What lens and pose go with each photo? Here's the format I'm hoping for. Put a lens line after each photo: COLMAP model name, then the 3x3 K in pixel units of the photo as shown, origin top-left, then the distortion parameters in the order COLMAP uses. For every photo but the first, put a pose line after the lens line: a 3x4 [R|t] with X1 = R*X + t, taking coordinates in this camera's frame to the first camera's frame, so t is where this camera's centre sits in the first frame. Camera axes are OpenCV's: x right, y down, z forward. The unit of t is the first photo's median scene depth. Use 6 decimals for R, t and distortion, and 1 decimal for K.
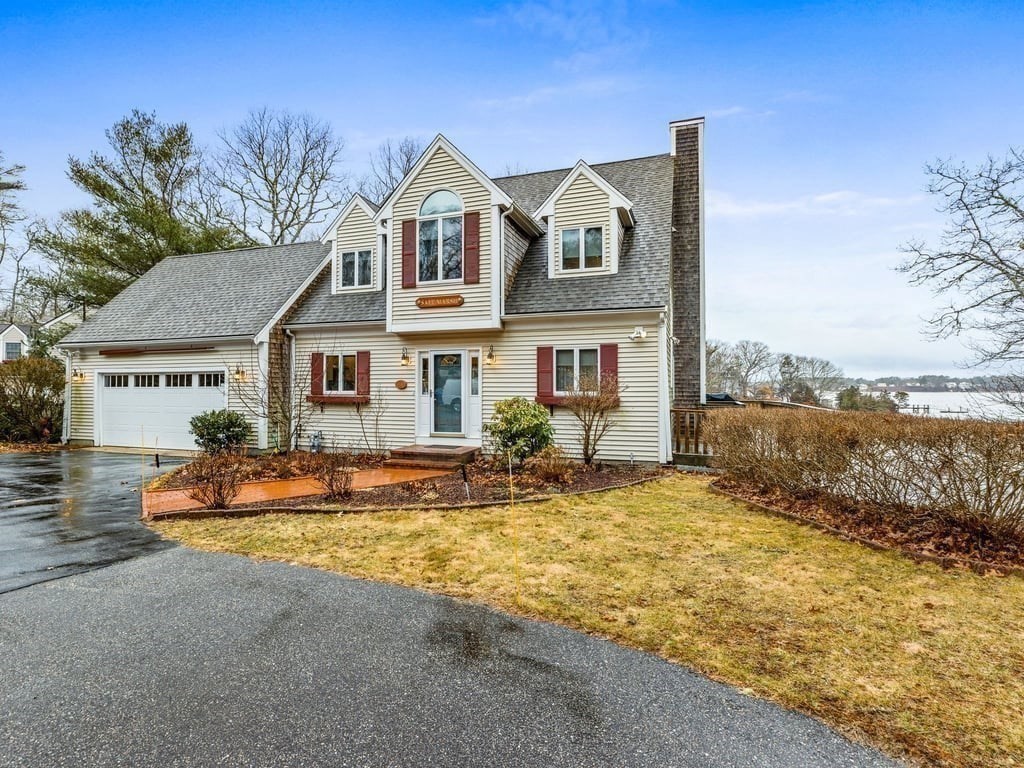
lens RADIAL K [[522.8, 0, 509.9], [0, 522.8, 385.9], [0, 0, 1]] dist [-0.011280, 0.004044]
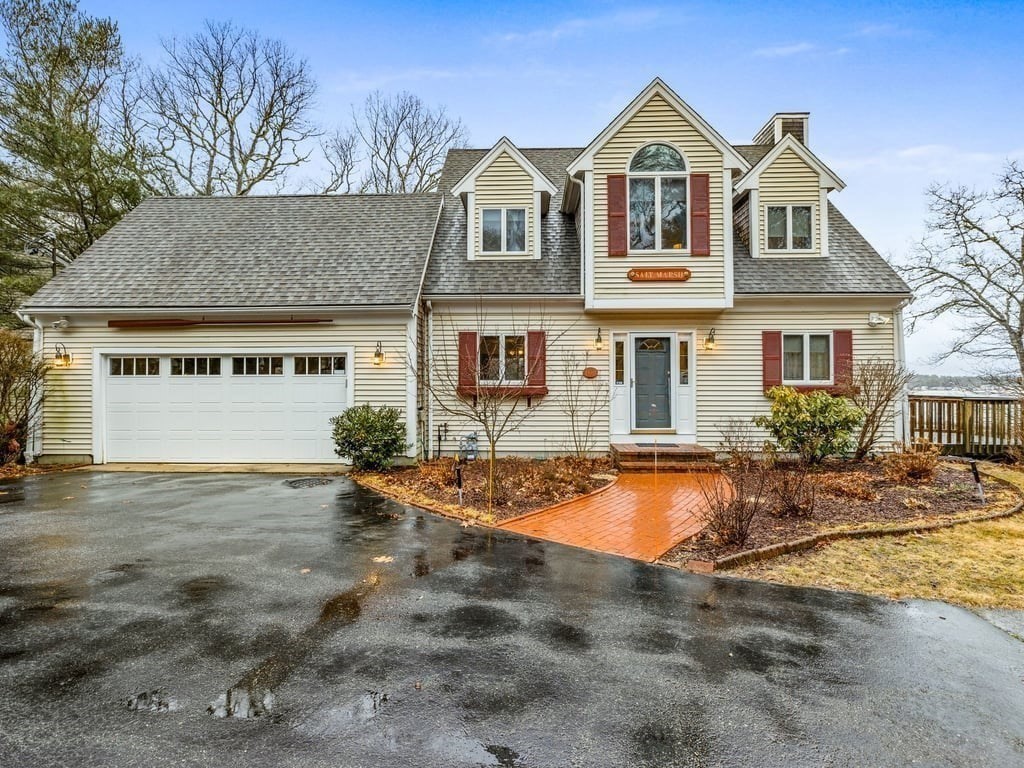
lens RADIAL K [[522.8, 0, 512.8], [0, 522.8, 383.5], [0, 0, 1]] dist [-0.011280, 0.004044]
pose [[0.954328, -0.000082, 0.298762, -0.591491], [-0.000675, 0.999997, 0.002433, 0.013353], [-0.298761, -0.002524, 0.954325, 0.249489]]
